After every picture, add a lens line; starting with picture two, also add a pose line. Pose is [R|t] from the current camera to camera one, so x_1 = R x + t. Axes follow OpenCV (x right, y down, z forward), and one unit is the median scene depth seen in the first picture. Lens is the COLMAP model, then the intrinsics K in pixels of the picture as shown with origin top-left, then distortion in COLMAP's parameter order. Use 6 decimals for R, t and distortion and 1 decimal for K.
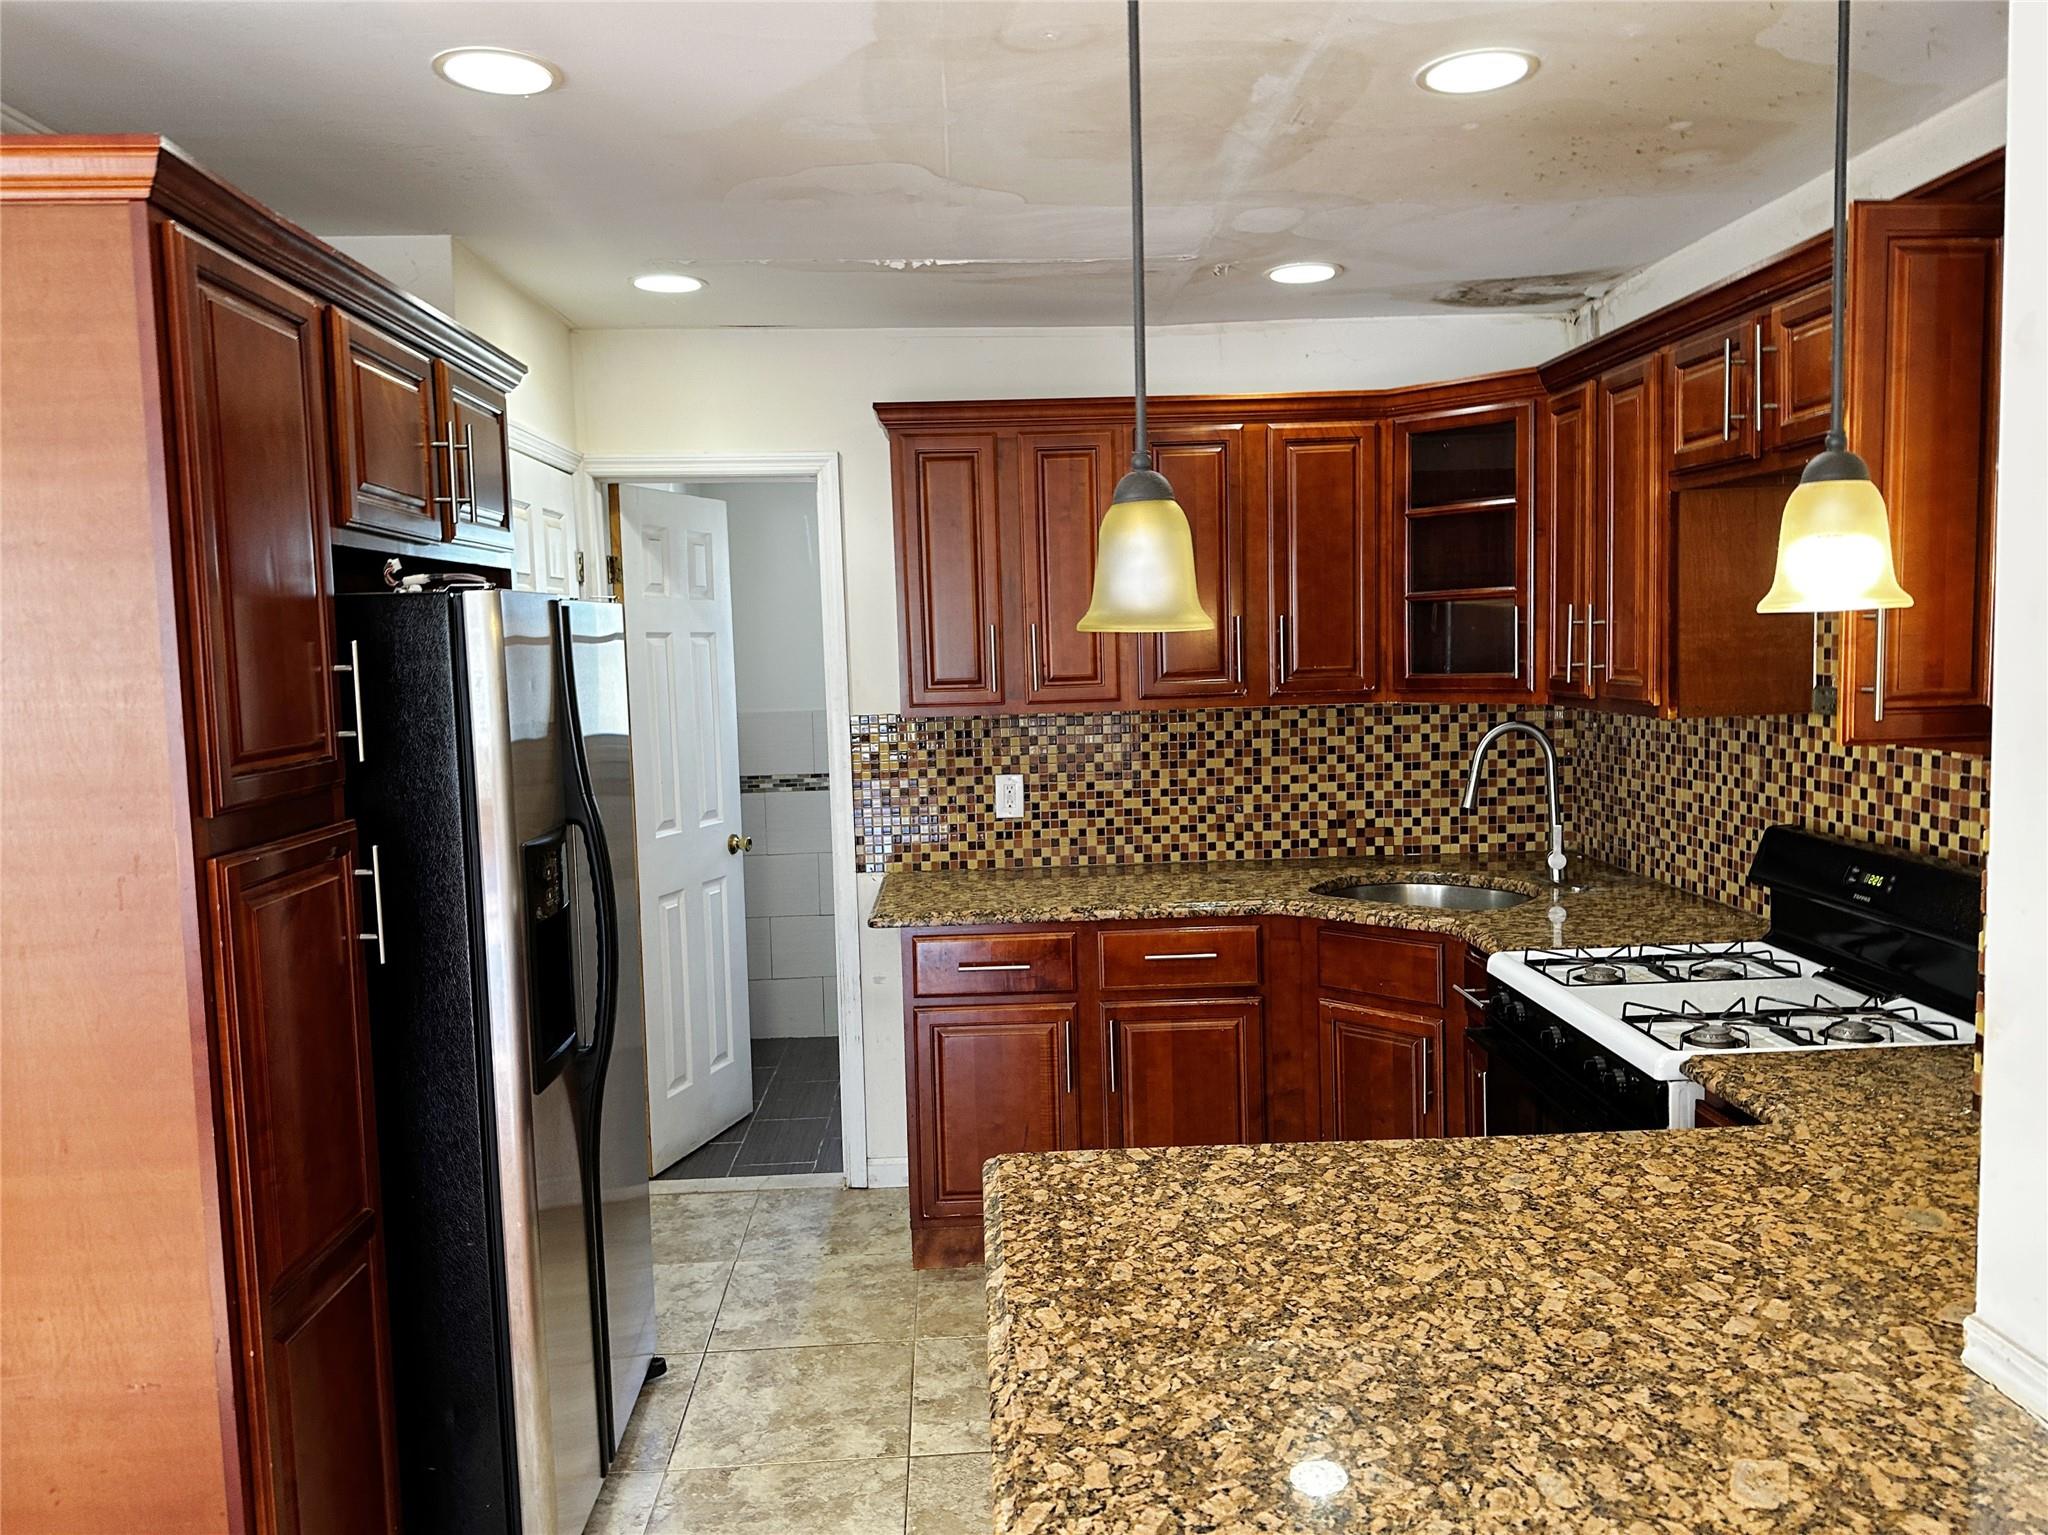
lens RADIAL K [[1433.5, 0, 1024.6], [0, 1433.5, 762.7], [0, 0, 1]] dist [-0.046458, -0.010013]
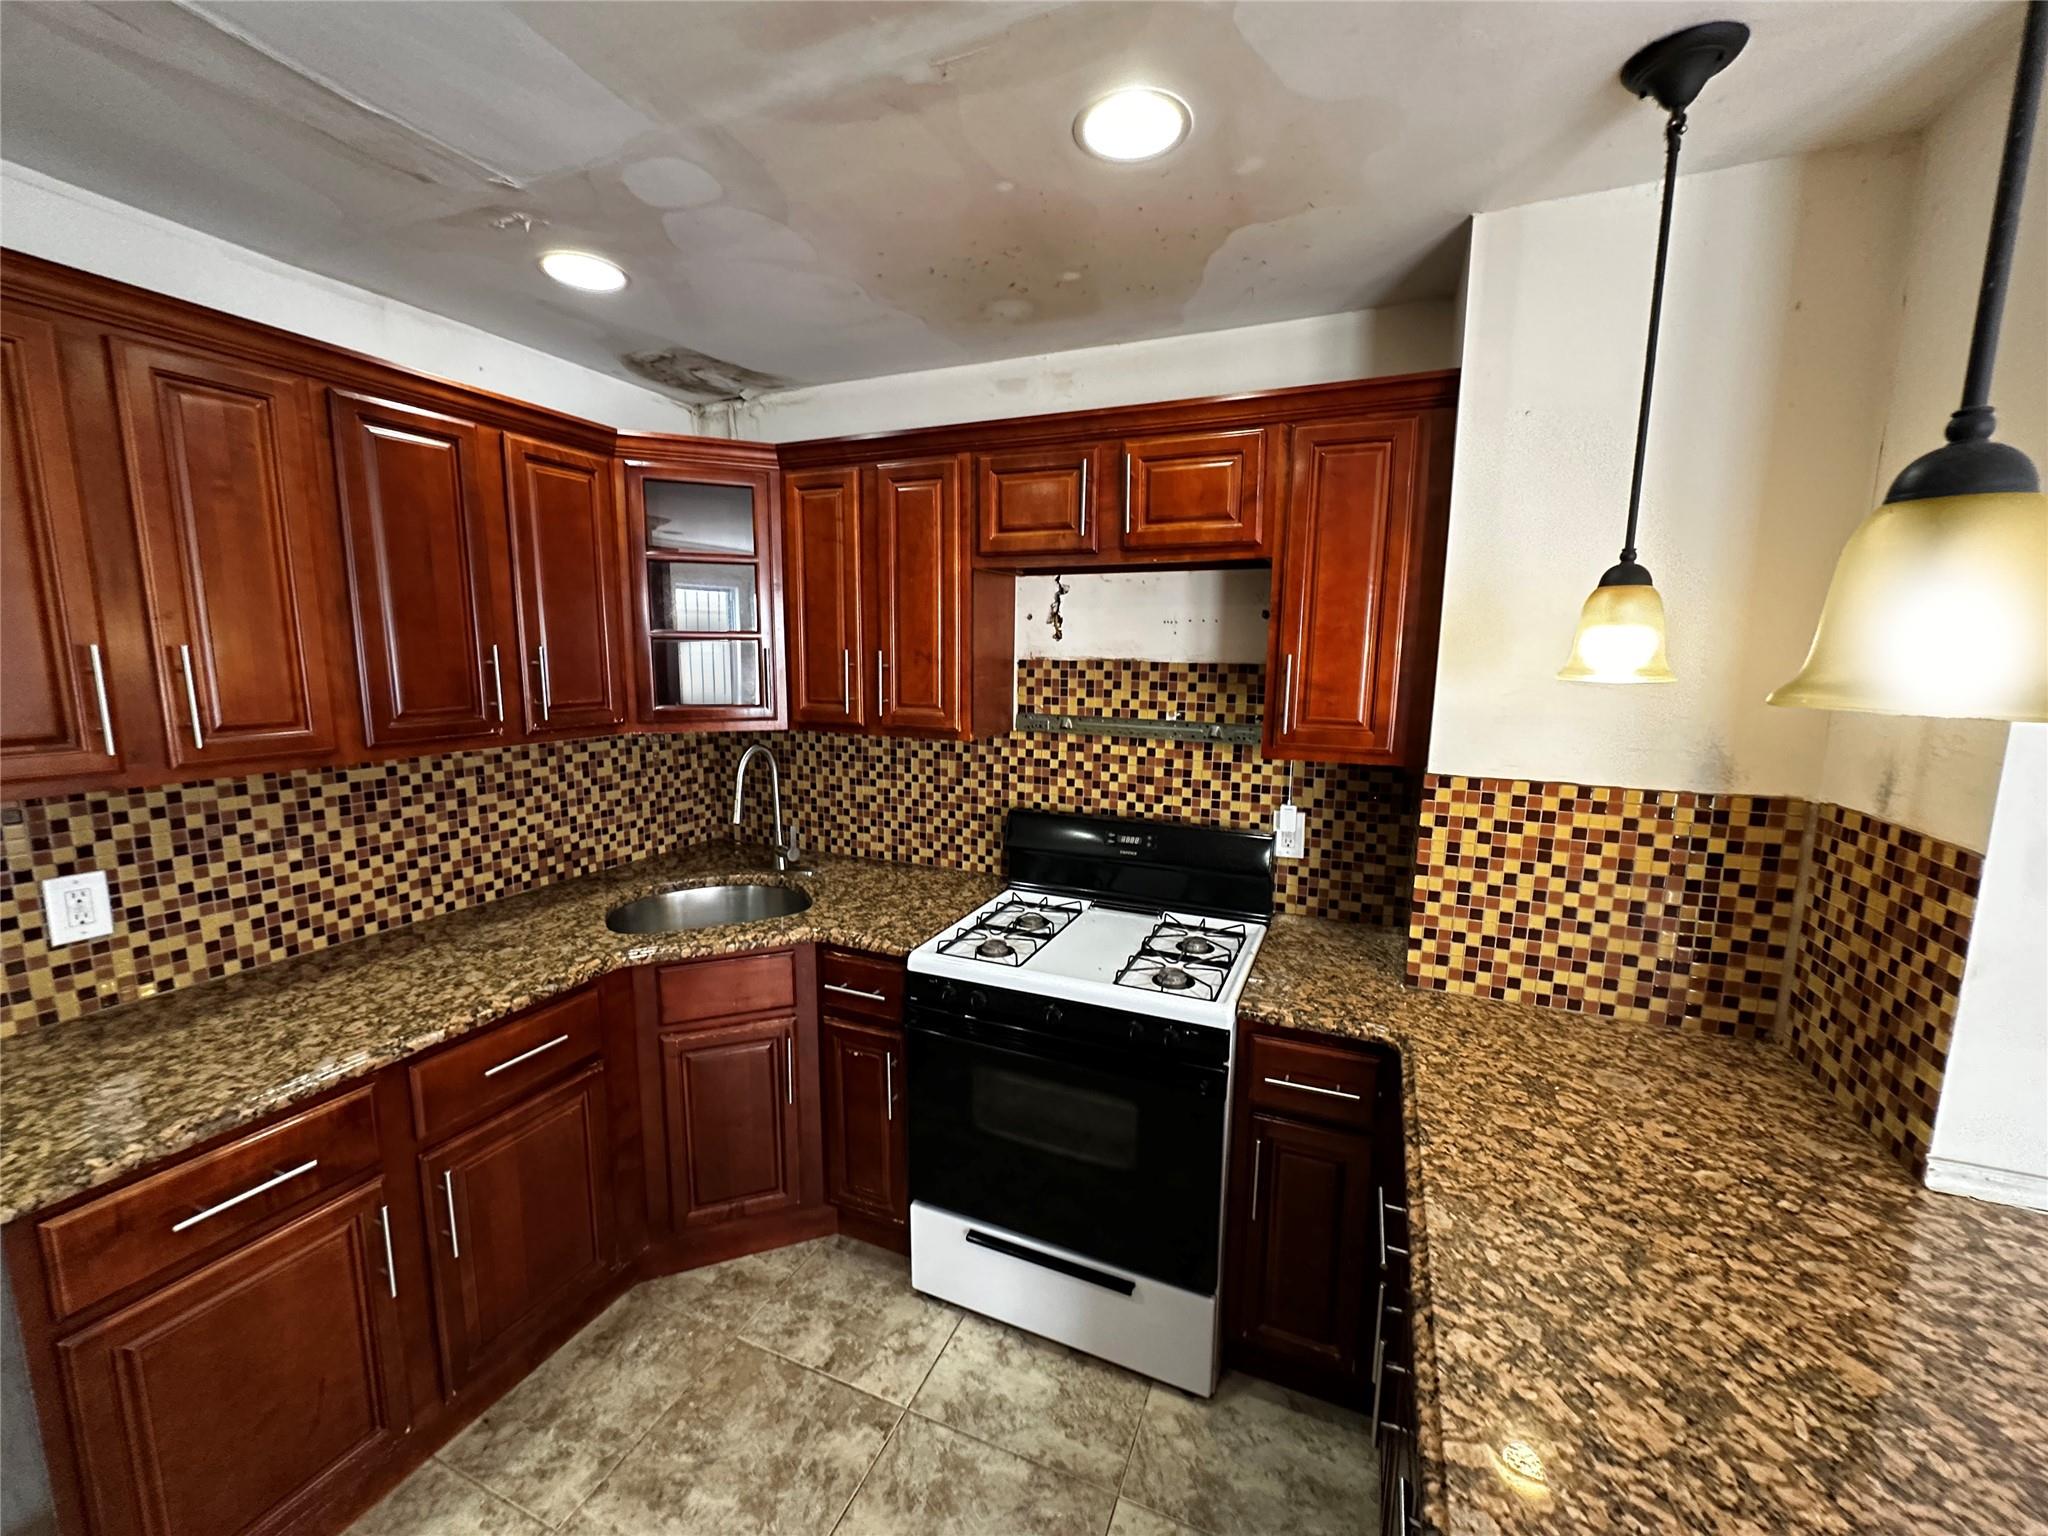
lens RADIAL K [[809.9, 0, 1029.7], [0, 809.9, 762.0], [0, 0, 1]] dist [-0.002459, 0.000371]
pose [[0.428372, -0.087387, 0.899367, -0.149437], [0.054291, 0.996004, 0.070918, -0.044852], [-0.901970, 0.018448, 0.431404, 0.448602]]
